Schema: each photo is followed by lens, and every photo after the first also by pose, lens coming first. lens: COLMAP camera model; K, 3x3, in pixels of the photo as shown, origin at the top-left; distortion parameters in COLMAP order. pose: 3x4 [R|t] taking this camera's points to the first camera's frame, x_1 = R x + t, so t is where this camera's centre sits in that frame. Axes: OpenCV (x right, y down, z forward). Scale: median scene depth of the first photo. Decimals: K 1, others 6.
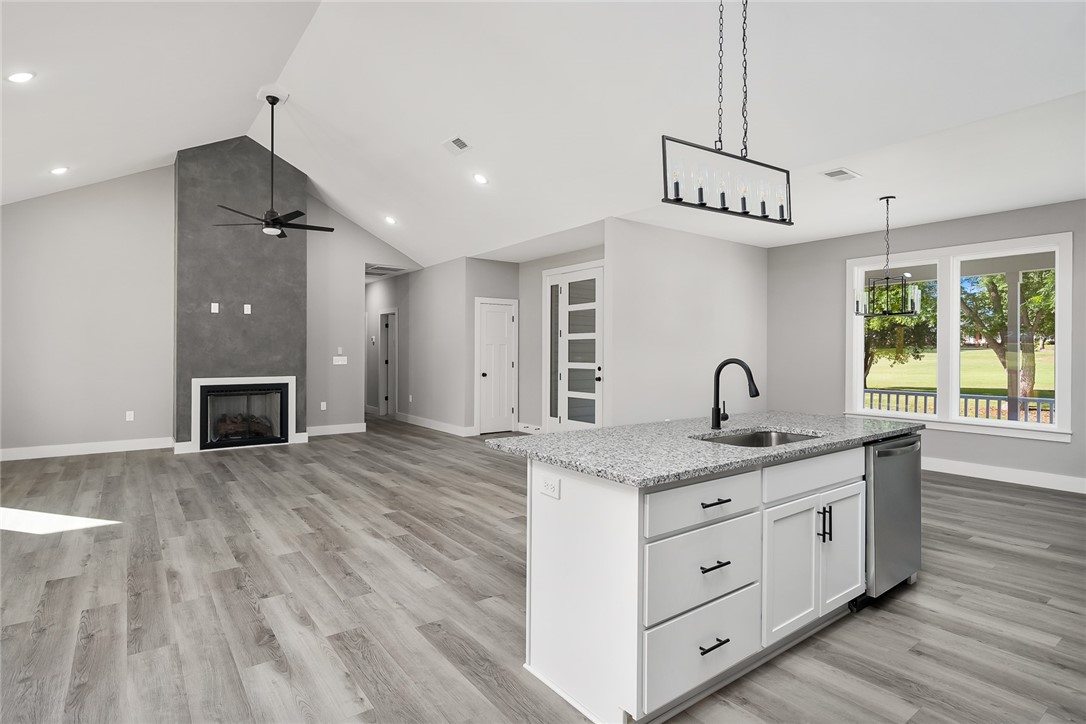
lens RADIAL K [[554.0, 0, 543.0], [0, 554.0, 362.0], [0, 0, 1]] dist [-0.000583, 0.000957]
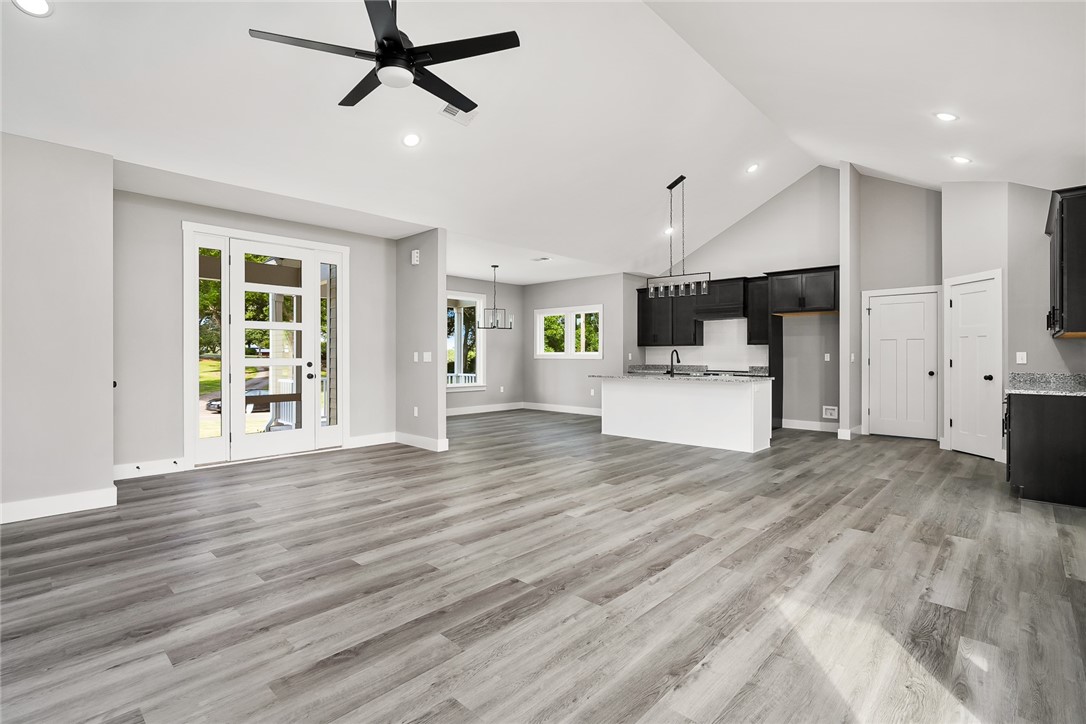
lens RADIAL K [[513.9, 0, 543.0], [0, 513.9, 362.0], [0, 0, 1]] dist [-0.000009, -0.000174]
pose [[-0.172536, -0.015866, 0.984875, -0.799384], [0.015738, 0.999698, 0.018862, -0.001389], [-0.984877, 0.018754, -0.172234, 0.810757]]
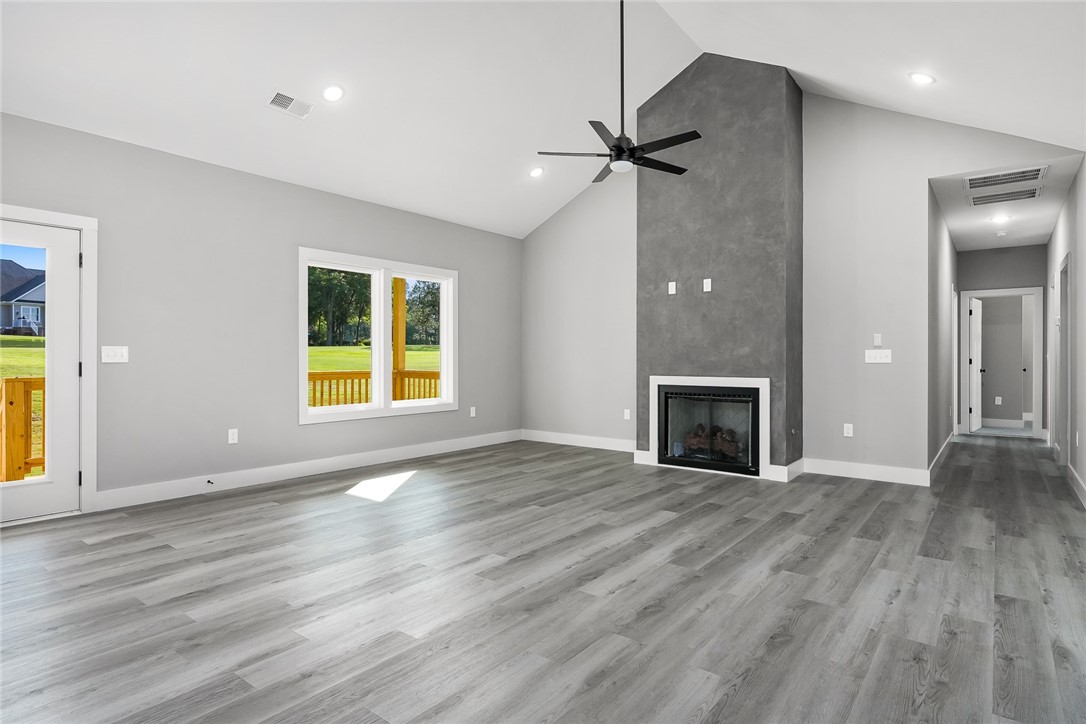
lens RADIAL K [[586.6, 0, 541.2], [0, 586.6, 358.6], [0, 0, 1]] dist [0.006362, 0.000677]
pose [[0.262163, -0.001955, -0.965022, 0.172610], [-0.017508, 0.999824, -0.006782, 0.012643], [0.964865, 0.018674, 0.262083, 0.601688]]
